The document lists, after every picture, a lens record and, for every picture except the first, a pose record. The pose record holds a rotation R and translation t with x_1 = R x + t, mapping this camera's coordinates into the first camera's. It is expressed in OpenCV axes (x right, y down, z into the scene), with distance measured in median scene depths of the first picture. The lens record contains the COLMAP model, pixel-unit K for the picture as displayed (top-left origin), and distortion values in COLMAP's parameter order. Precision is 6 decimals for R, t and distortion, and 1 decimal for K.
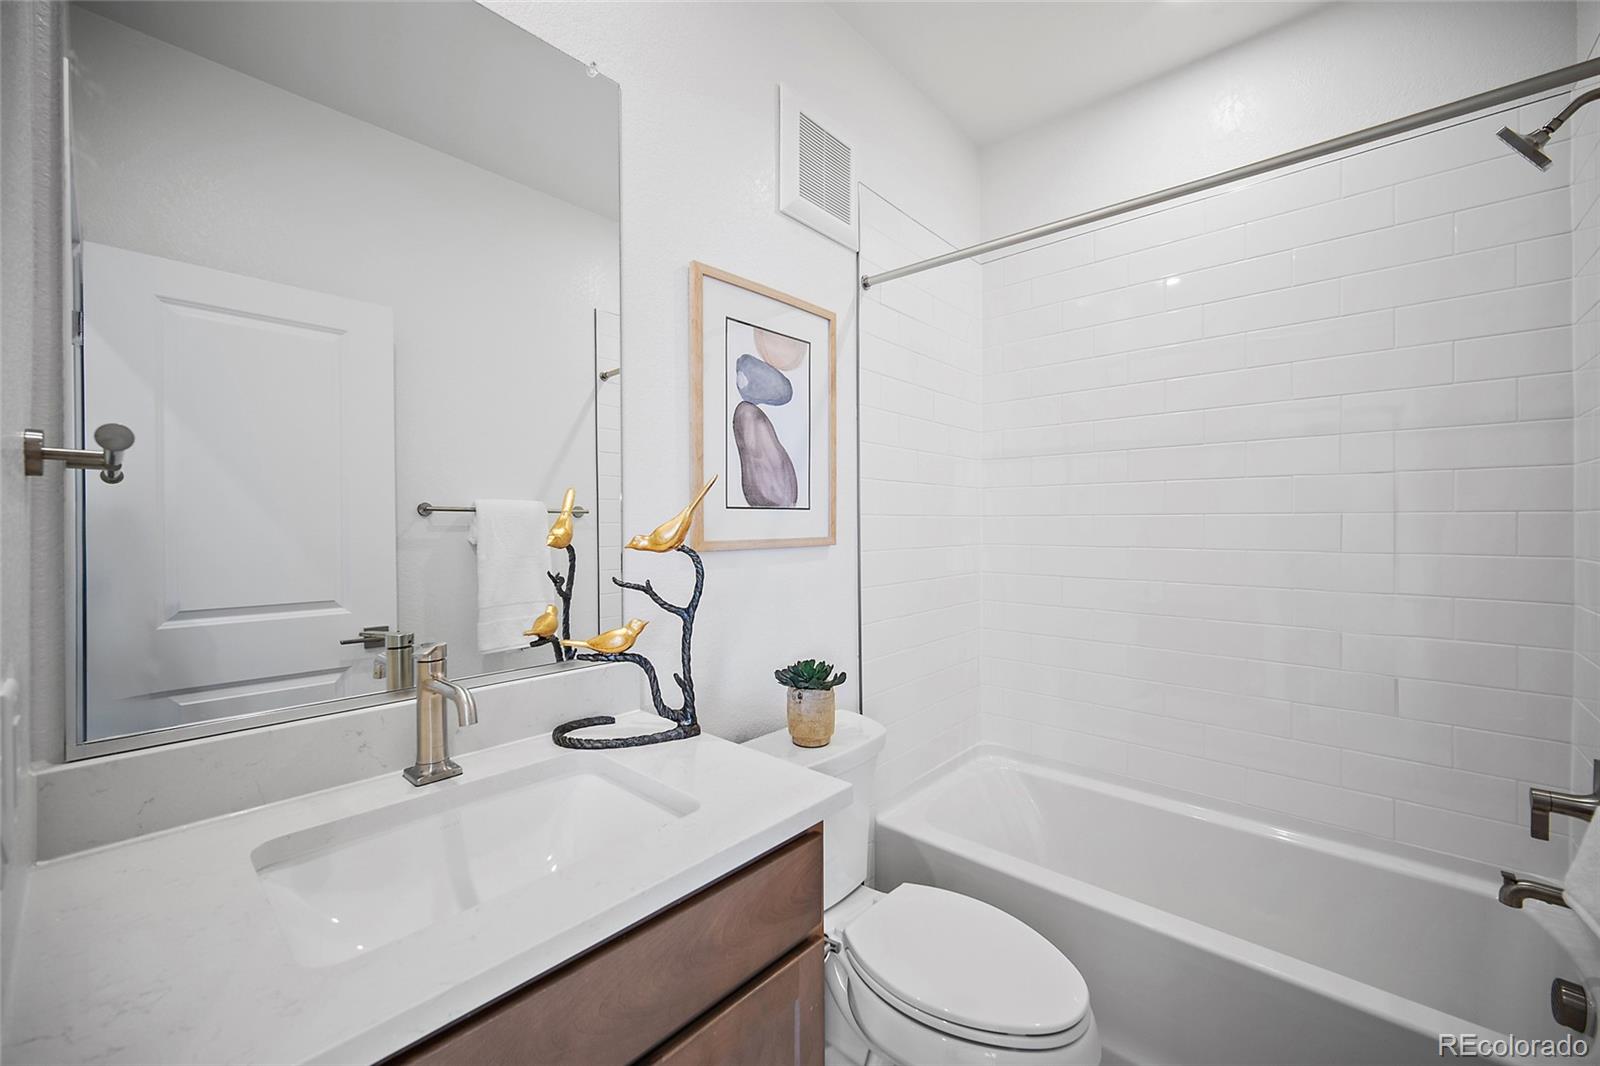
lens RADIAL K [[633.8, 0, 802.6], [0, 633.8, 527.3], [0, 0, 1]] dist [-0.005979, 0.002209]
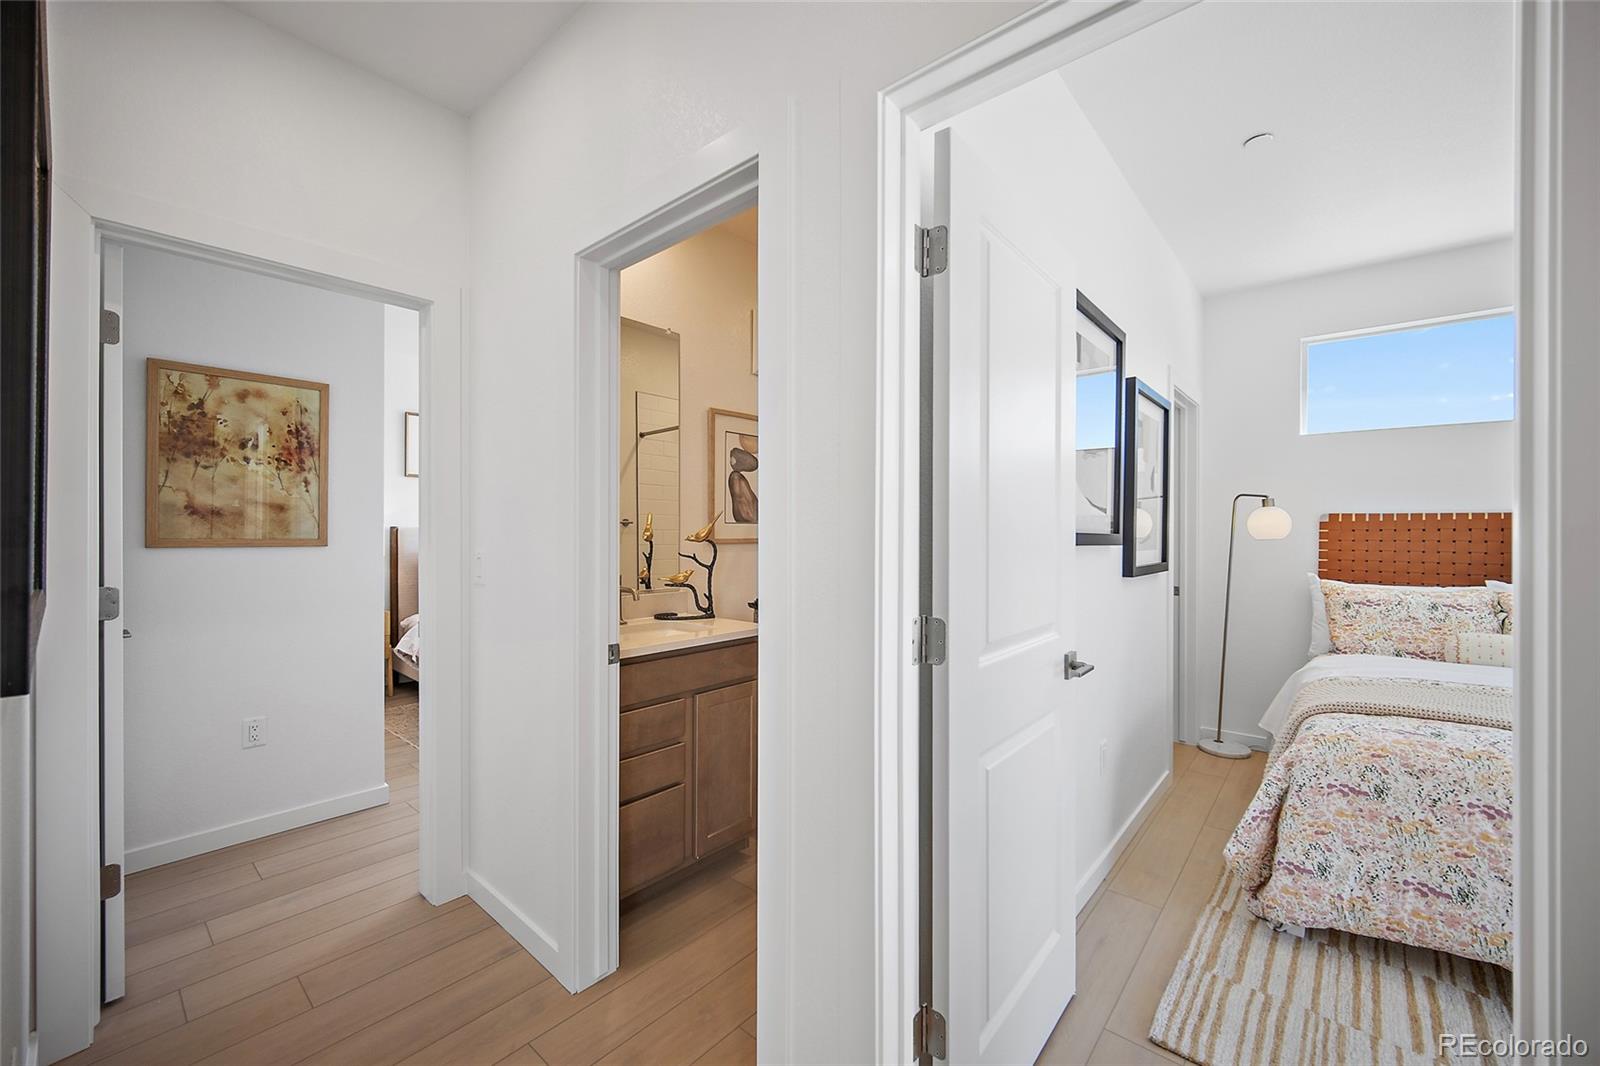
lens RADIAL K [[633.8, 0, 805.3], [0, 633.8, 531.1], [0, 0, 1]] dist [-0.005979, 0.002209]
pose [[0.999605, 0.007690, 0.027046, 0.093123], [-0.007503, 0.999947, -0.007010, 0.008902], [-0.027098, 0.006804, 0.999610, -1.160716]]
